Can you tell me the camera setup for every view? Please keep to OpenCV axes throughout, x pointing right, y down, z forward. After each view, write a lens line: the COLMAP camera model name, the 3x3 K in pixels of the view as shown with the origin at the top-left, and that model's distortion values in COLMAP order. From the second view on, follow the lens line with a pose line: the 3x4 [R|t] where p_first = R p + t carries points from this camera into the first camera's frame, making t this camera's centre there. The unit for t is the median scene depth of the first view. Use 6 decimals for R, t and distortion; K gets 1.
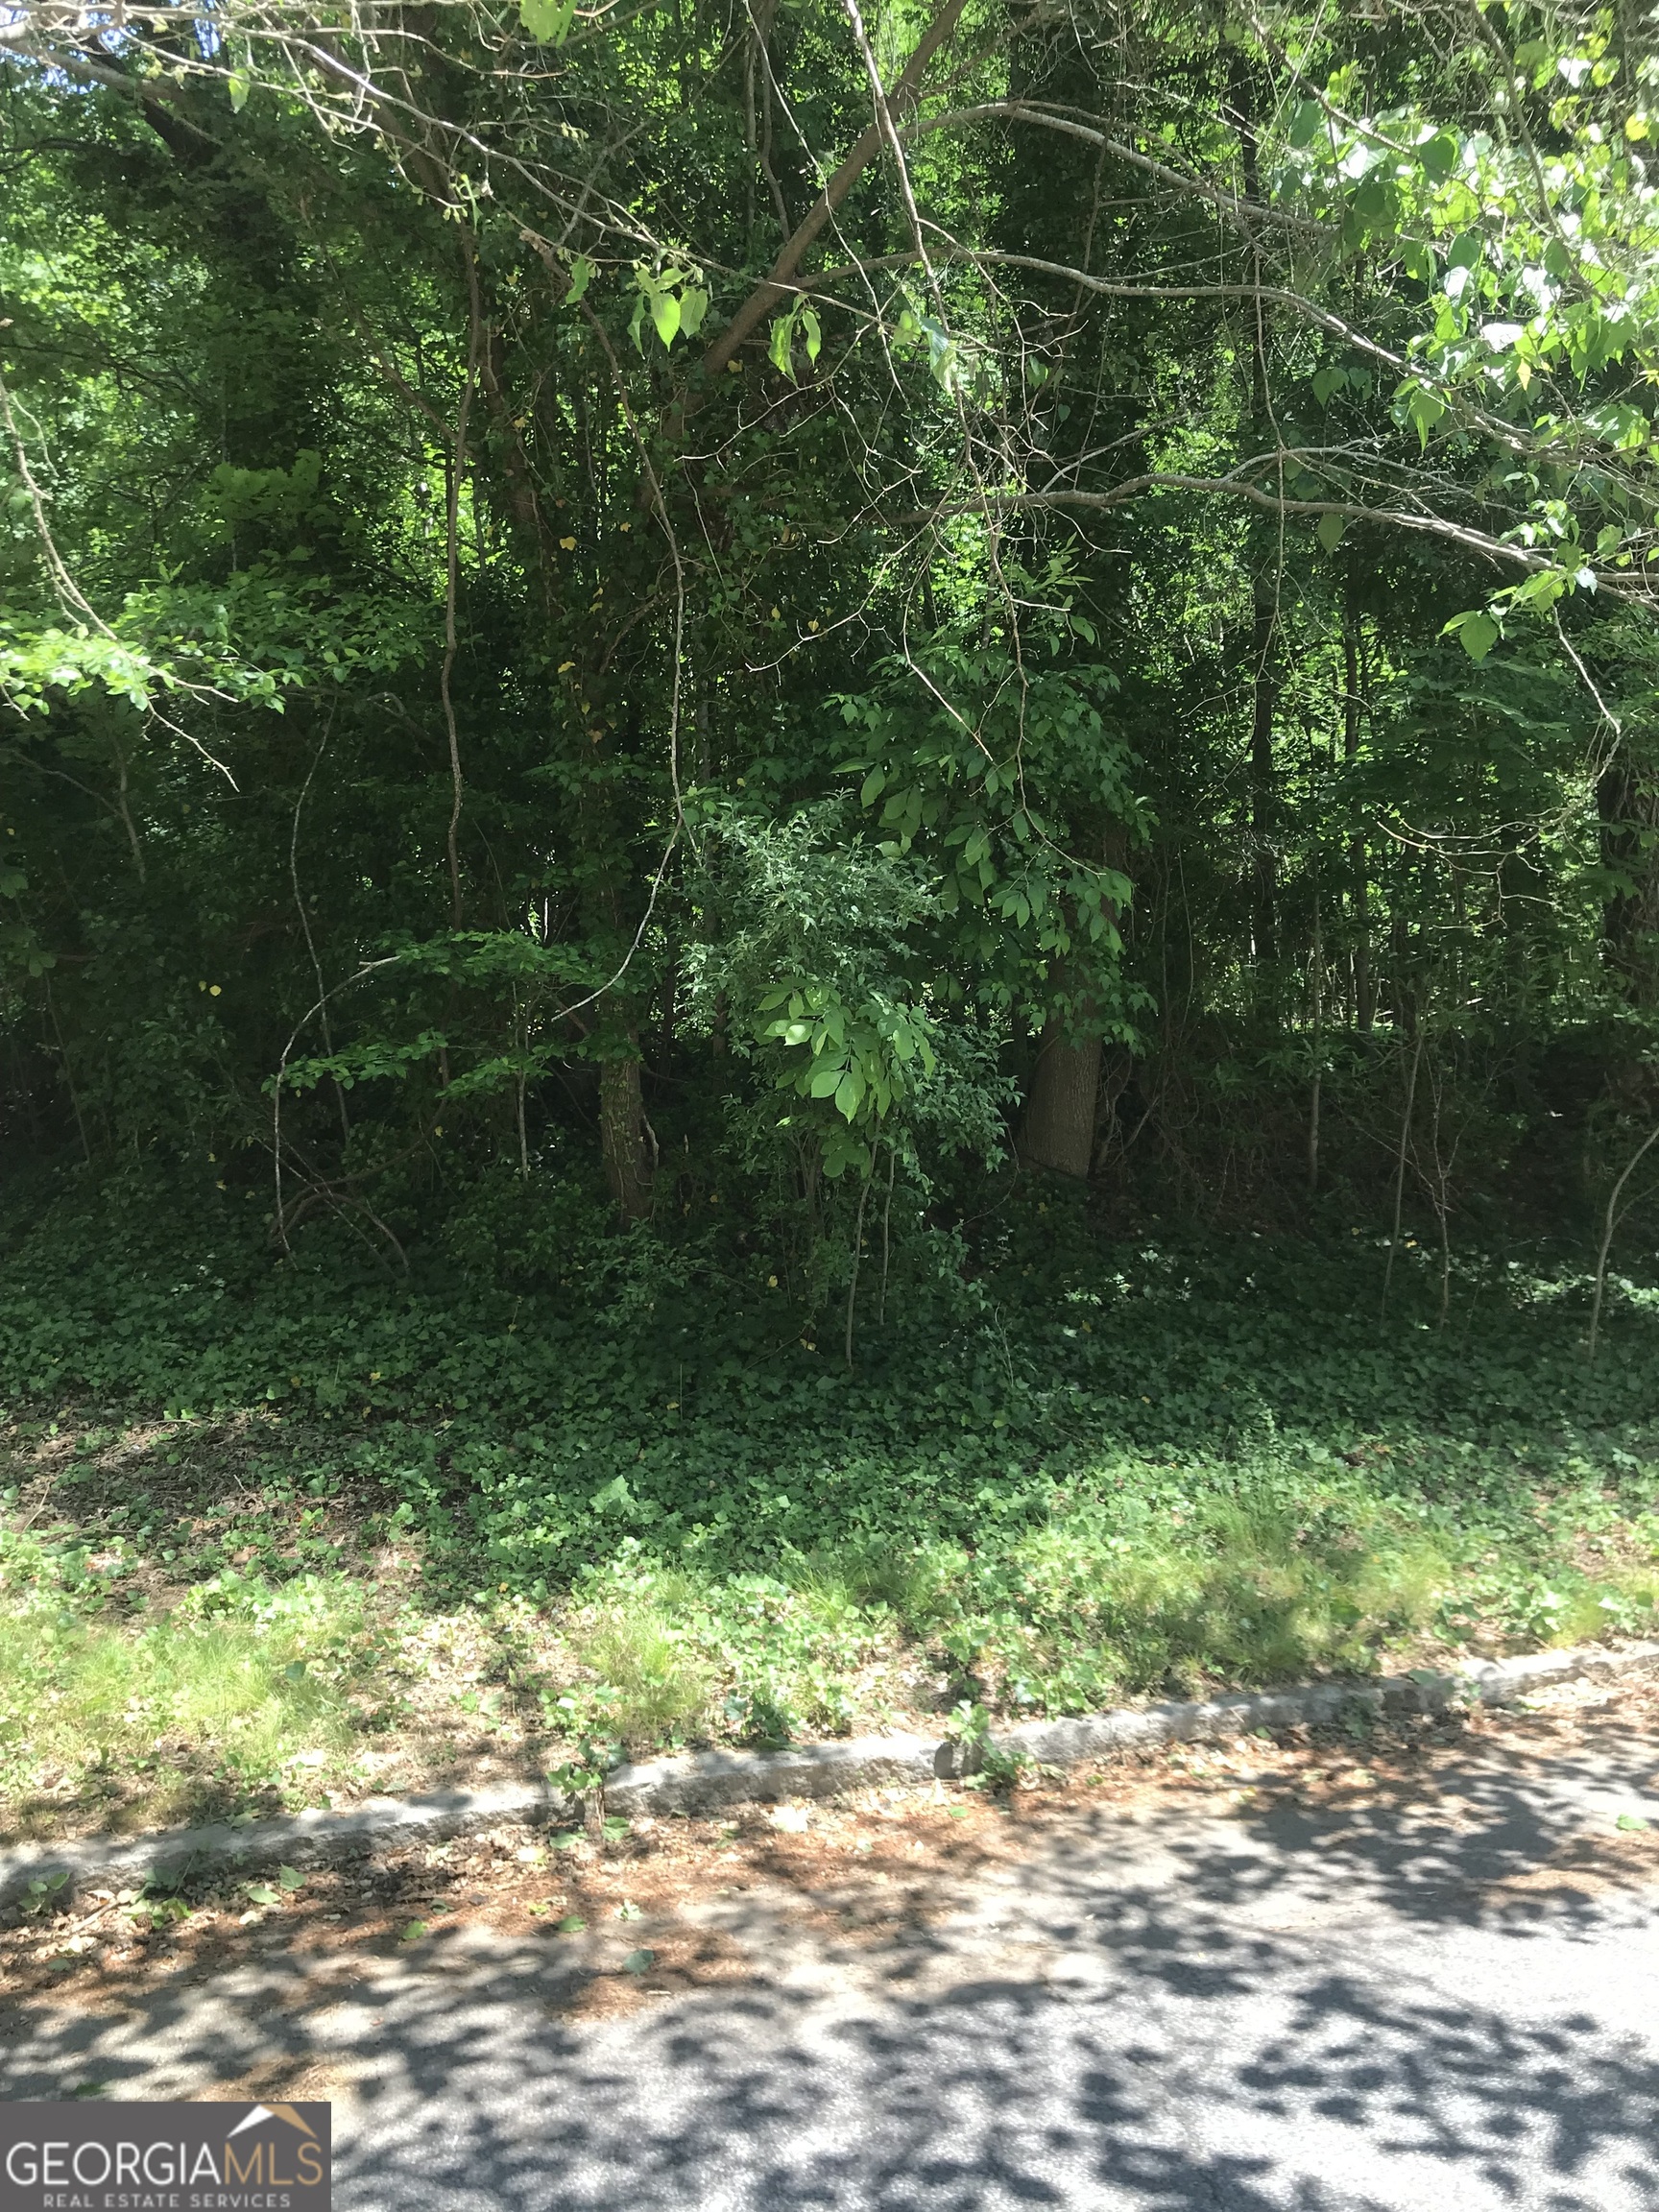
lens RADIAL K [[1797.0, 0, 830.0], [0, 1797.0, 1102.7], [0, 0, 1]] dist [0.012267, -0.012116]
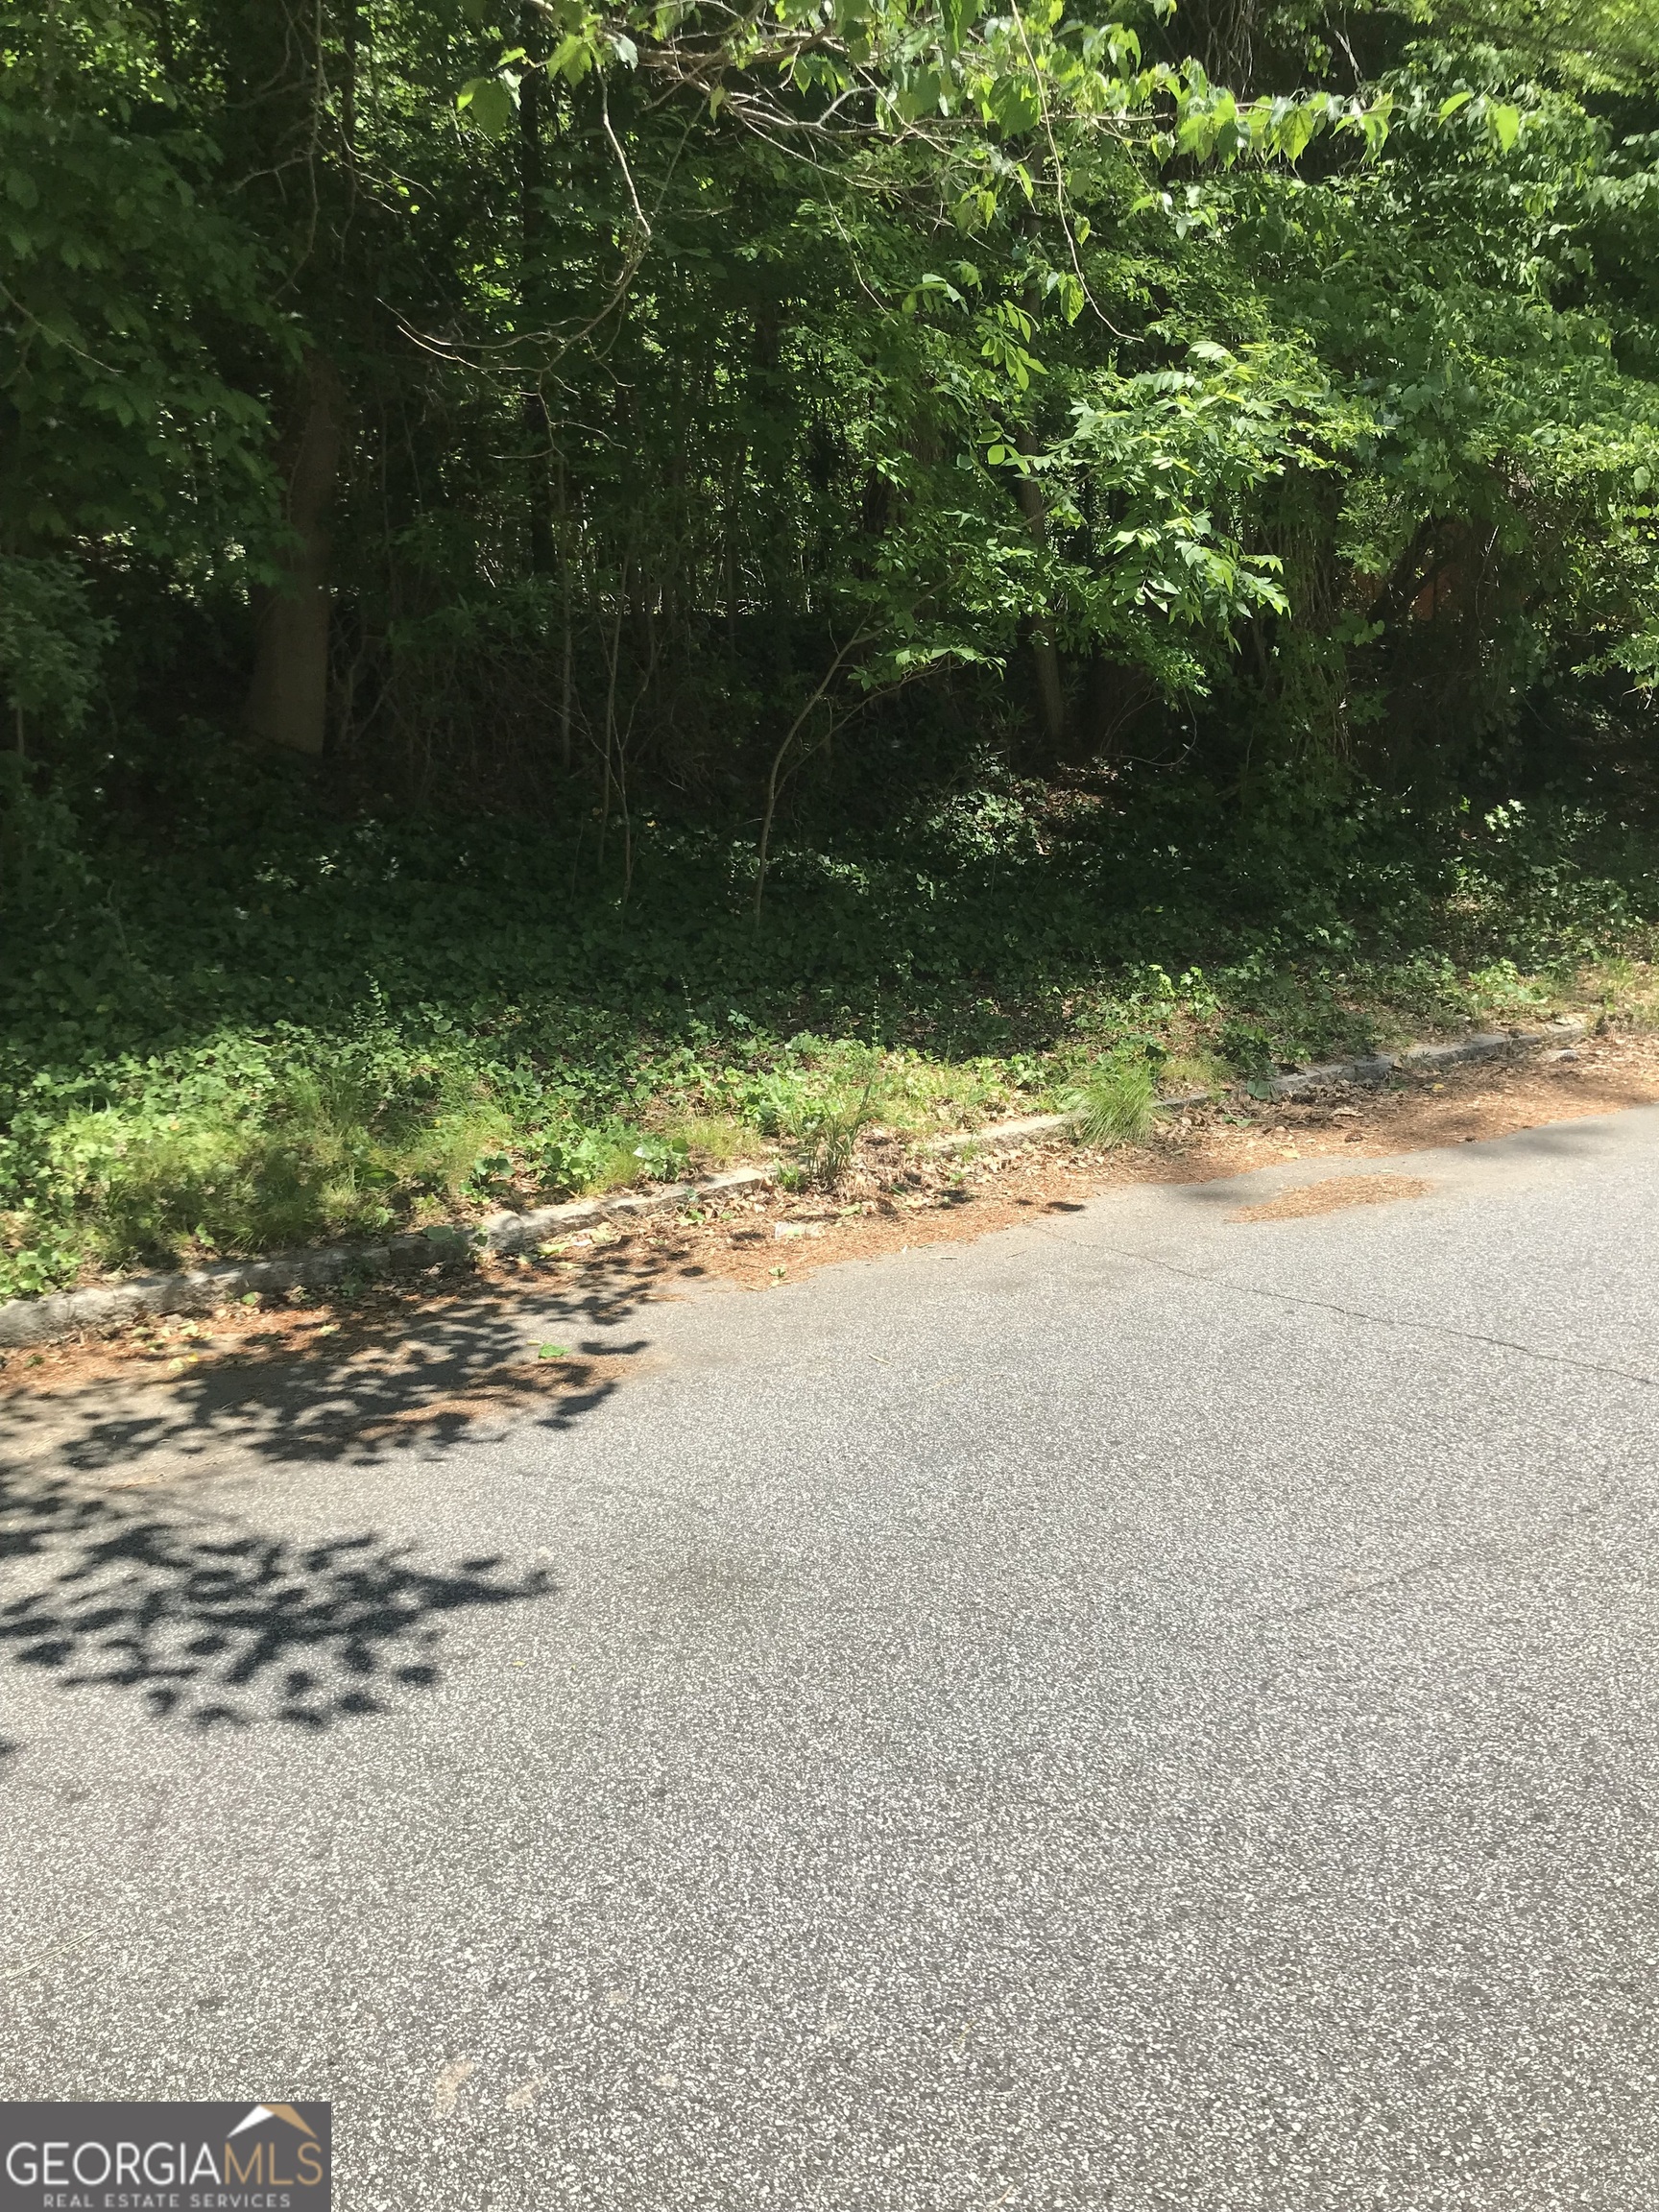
lens RADIAL K [[1797.0, 0, 827.9], [0, 1797.0, 1108.8], [0, 0, 1]] dist [0.012267, -0.012116]
pose [[0.950446, -0.051263, 0.306635, 0.237300], [-0.017755, 0.975751, 0.218160, 0.029418], [-0.310383, -0.212794, 0.926489, 0.016005]]
